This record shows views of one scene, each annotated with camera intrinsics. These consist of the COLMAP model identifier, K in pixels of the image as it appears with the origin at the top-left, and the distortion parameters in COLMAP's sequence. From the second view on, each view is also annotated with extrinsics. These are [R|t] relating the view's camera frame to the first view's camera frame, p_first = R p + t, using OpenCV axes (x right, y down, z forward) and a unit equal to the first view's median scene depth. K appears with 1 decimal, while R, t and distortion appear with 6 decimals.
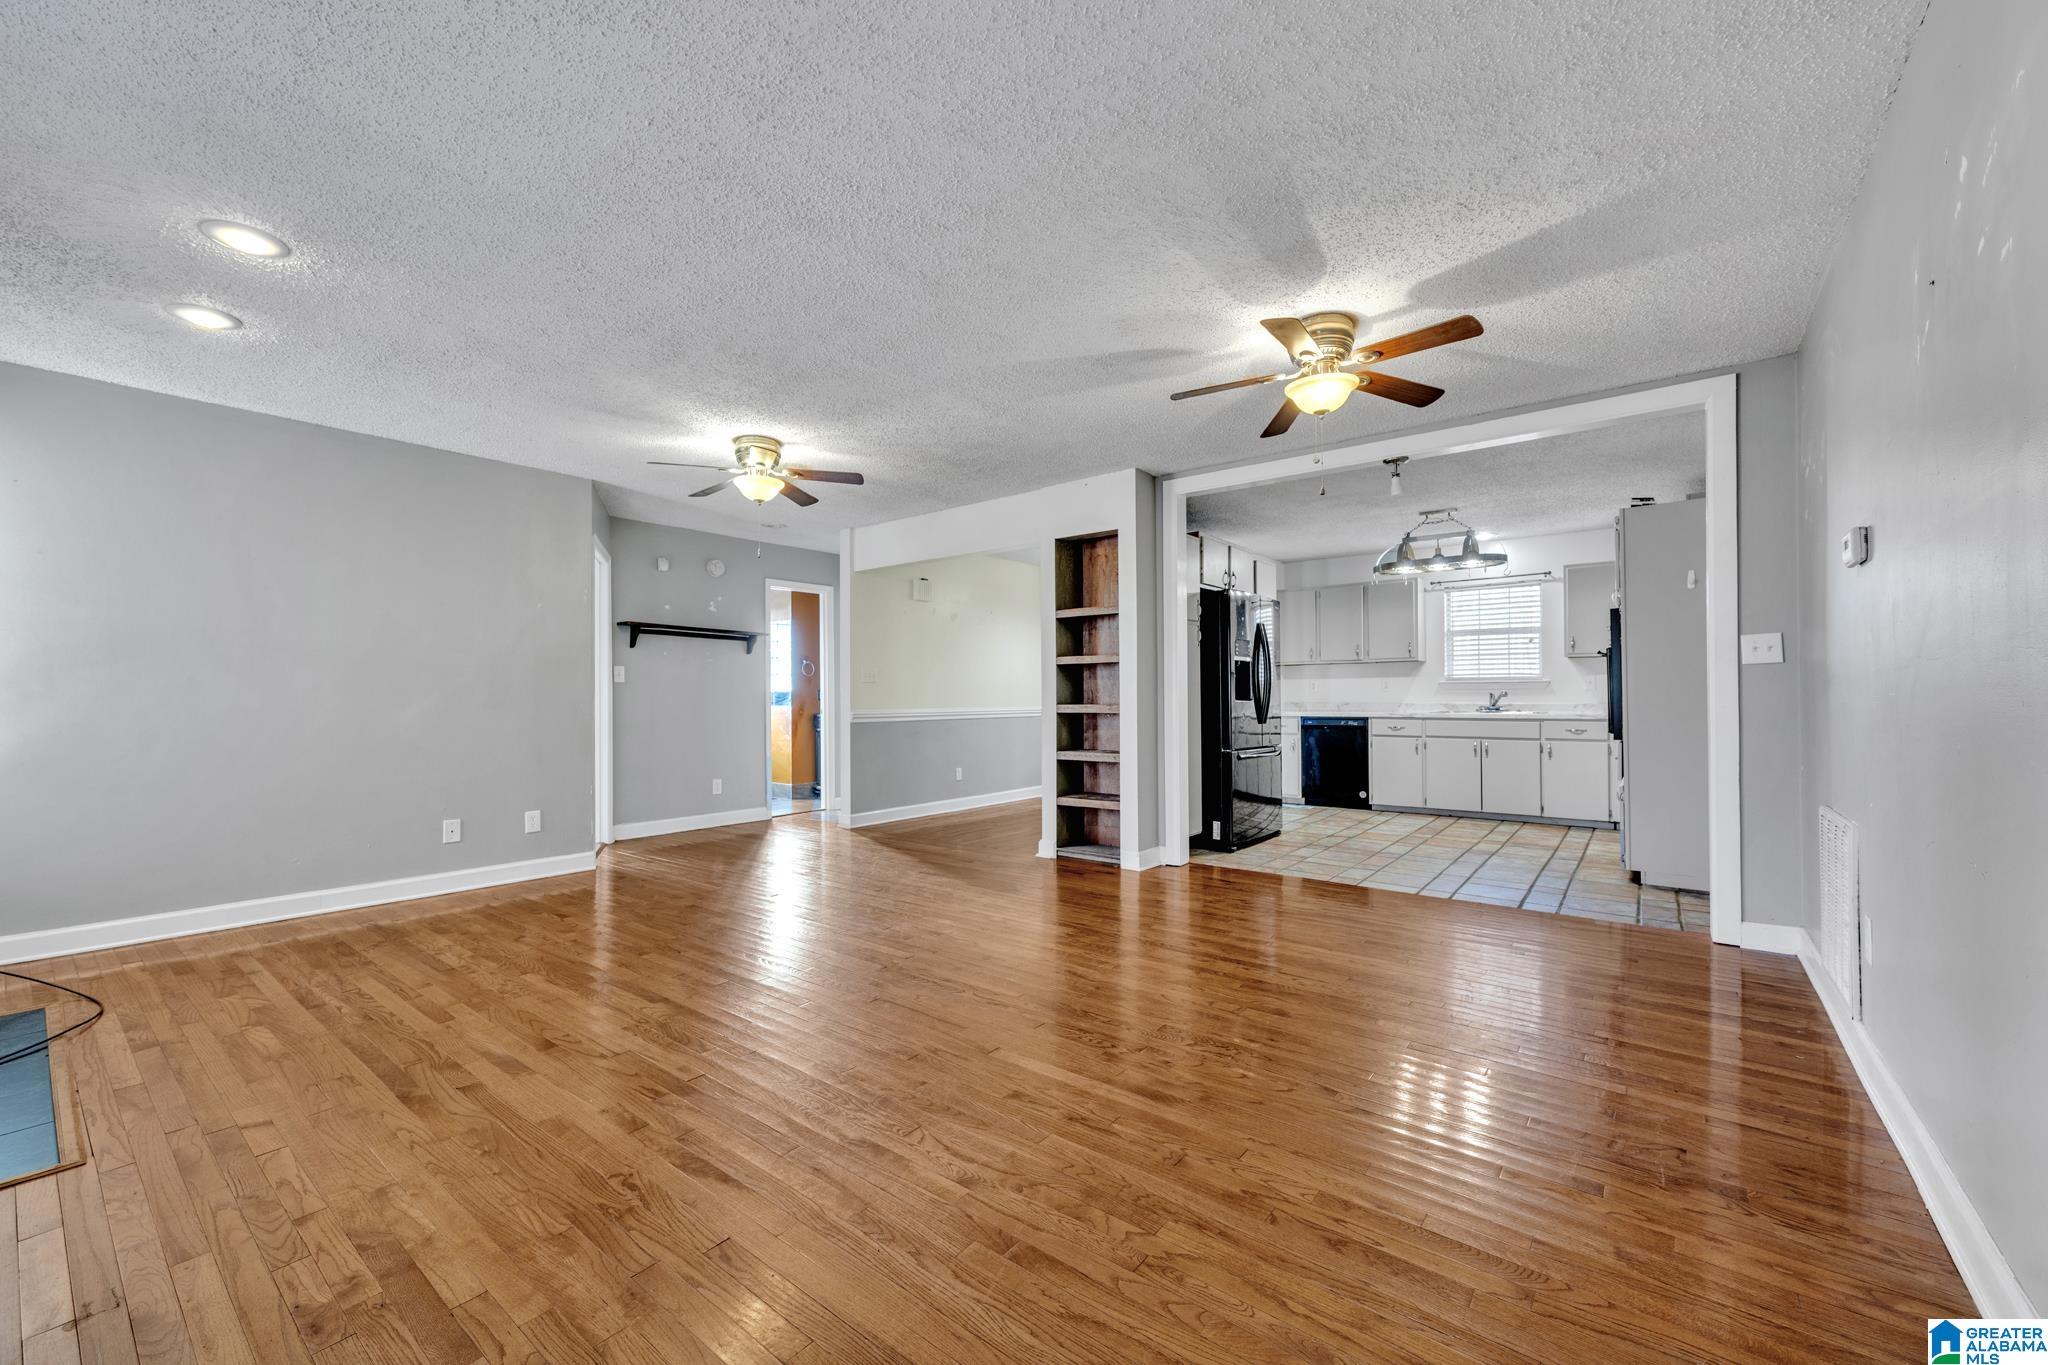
lens RADIAL K [[801.3, 0, 1024.7], [0, 801.3, 686.3], [0, 0, 1]] dist [0.000685, -0.000077]
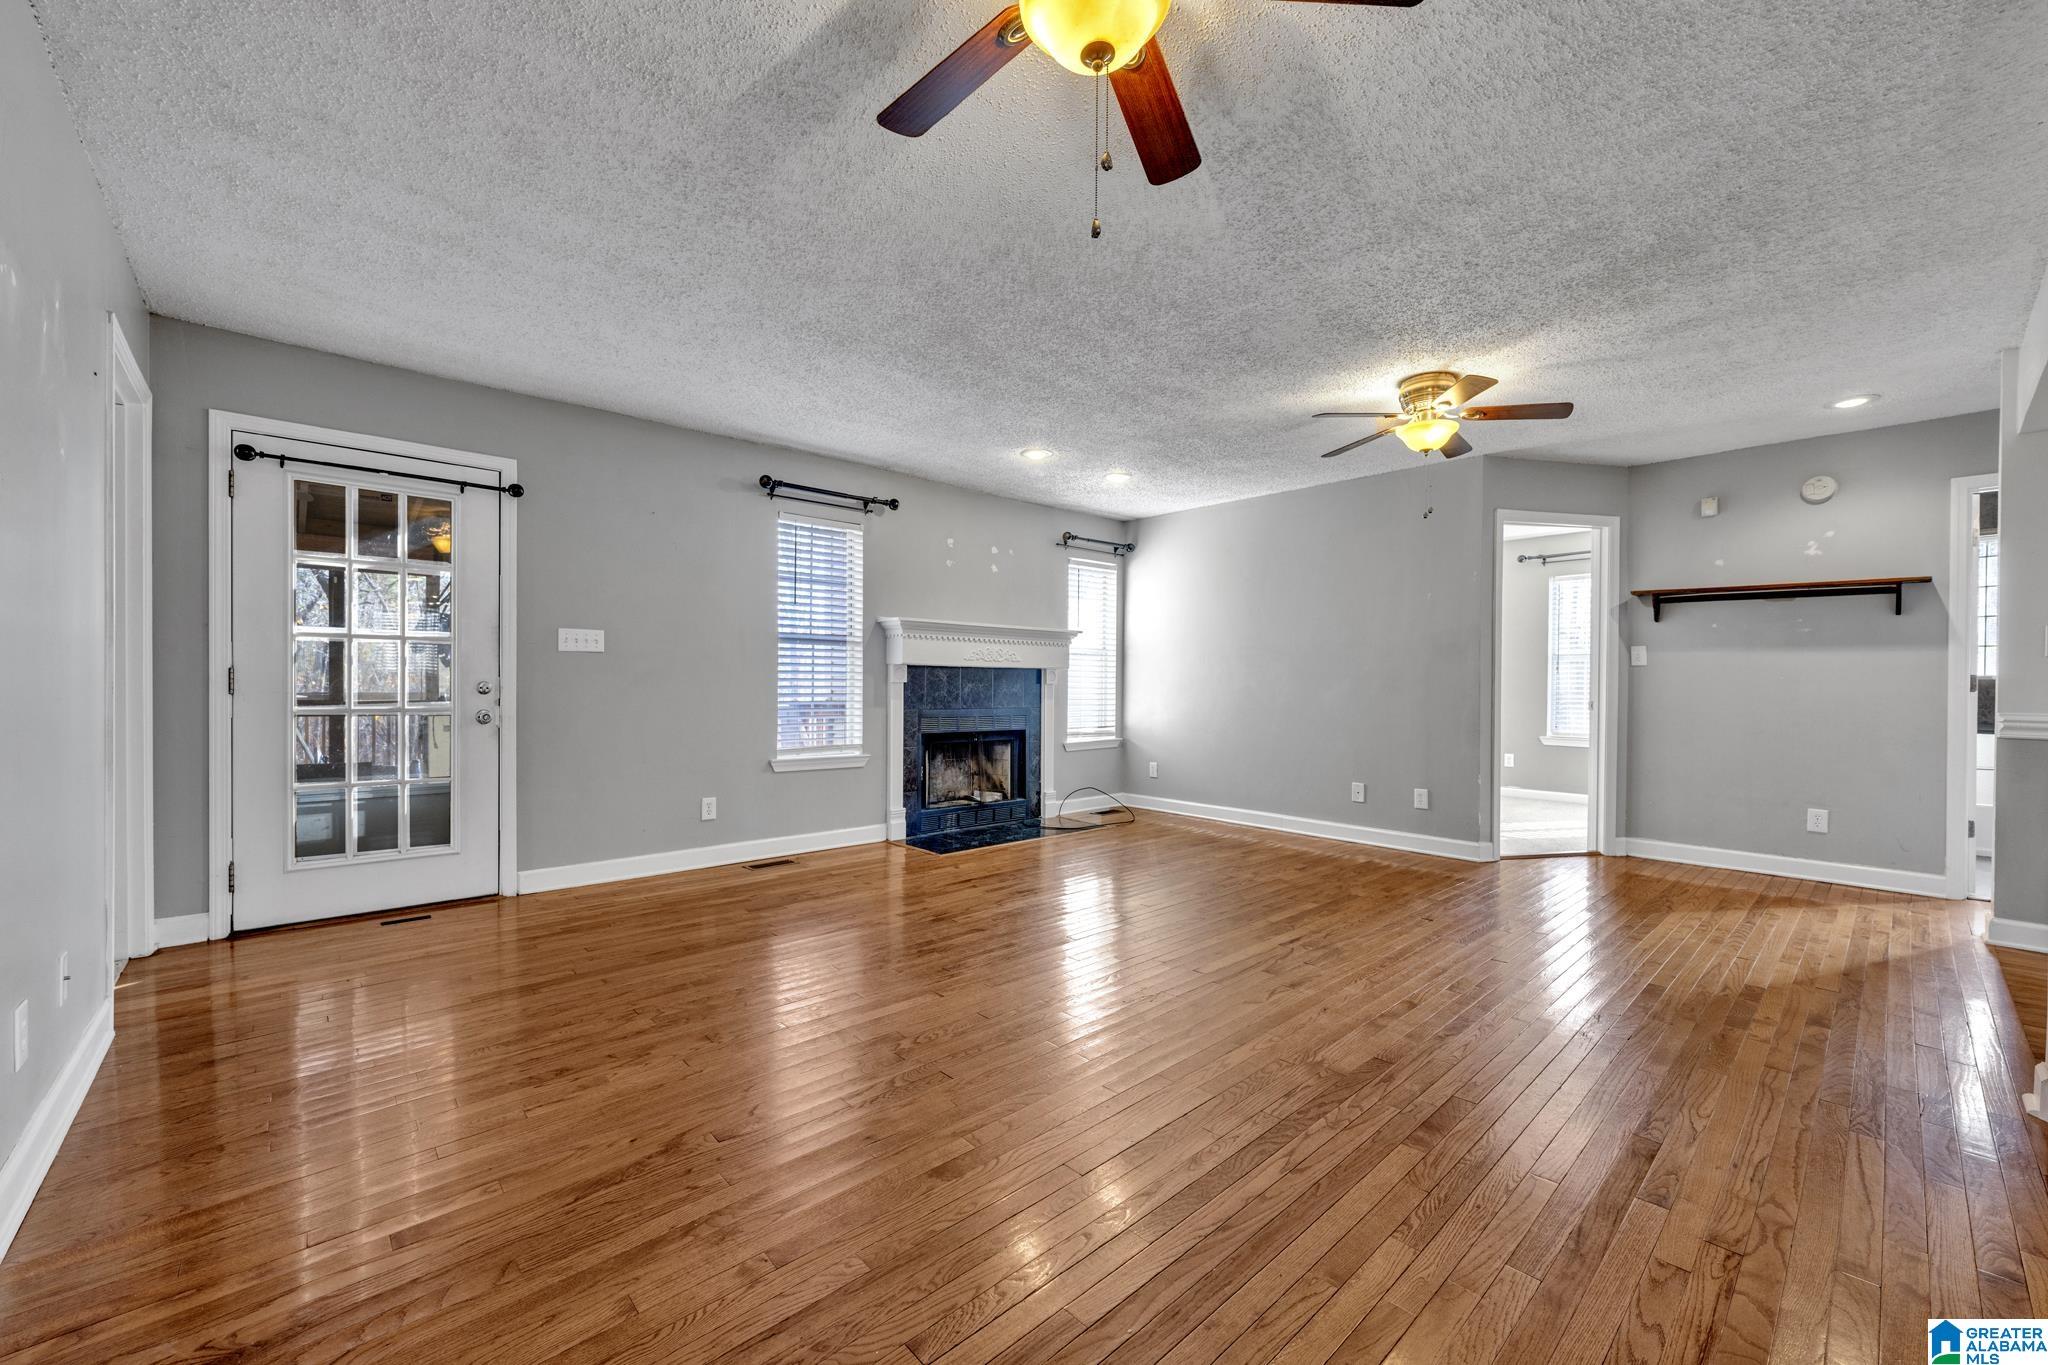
lens RADIAL K [[801.3, 0, 1019.8], [0, 801.3, 684.8], [0, 0, 1]] dist [0.000685, -0.000077]
pose [[-0.162188, 0.005959, -0.986742, 0.953750], [0.005560, 0.999971, 0.005125, 0.015086], [0.986744, -0.004655, -0.162217, 1.180899]]
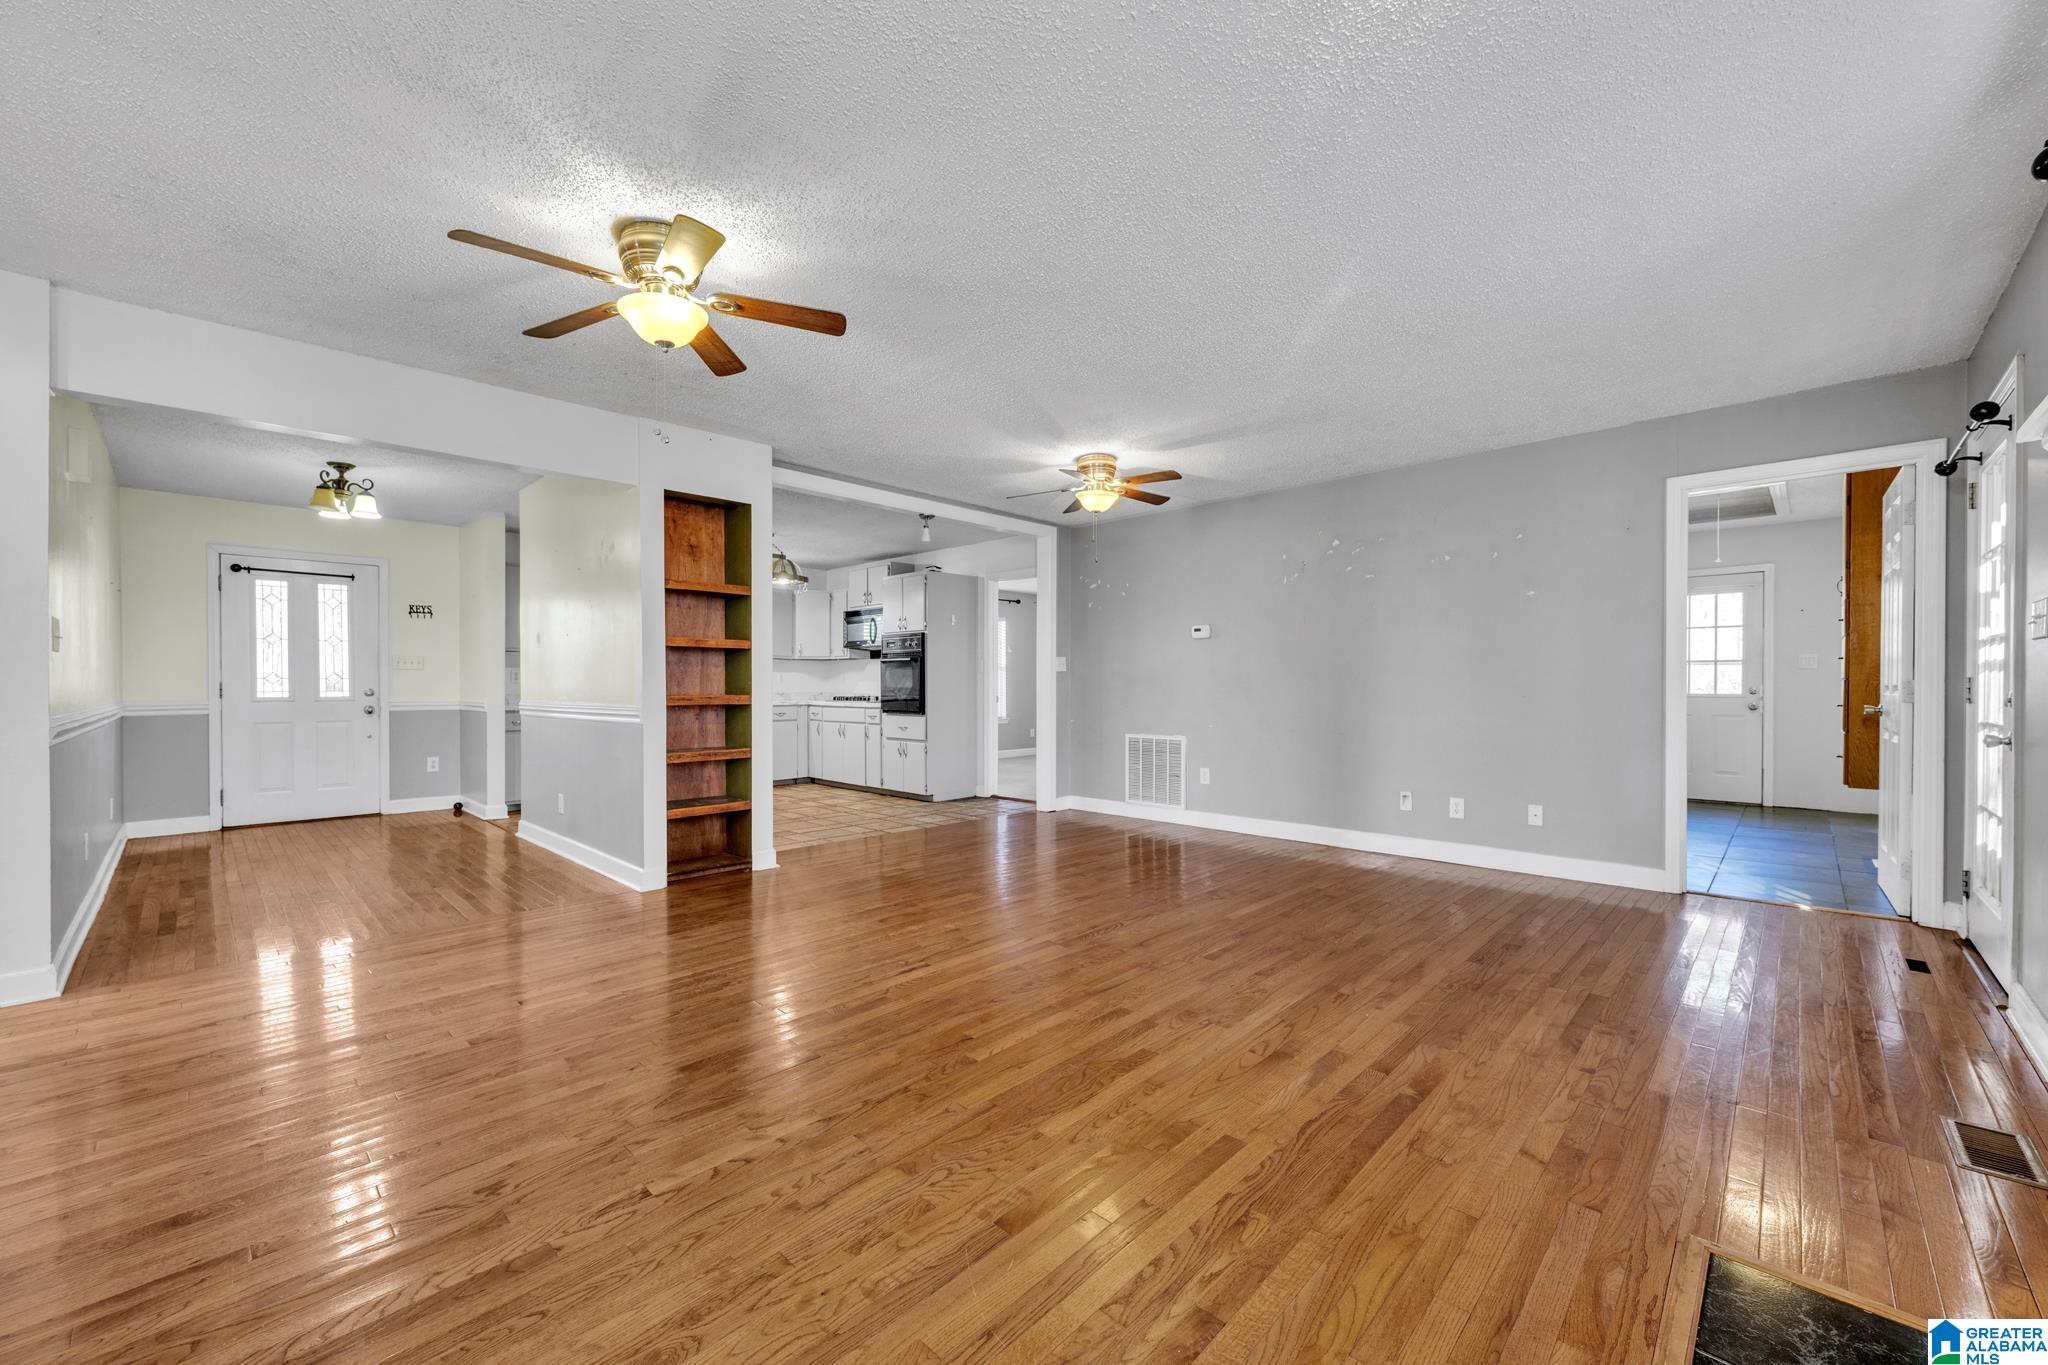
lens RADIAL K [[801.3, 0, 1024.2], [0, 801.3, 695.6], [0, 0, 1]] dist [0.000685, -0.000077]
pose [[0.100592, -0.001066, 0.994927, -1.447031], [-0.010497, 0.999943, 0.002133, 0.030020], [-0.994872, -0.010658, 0.100575, 1.125870]]
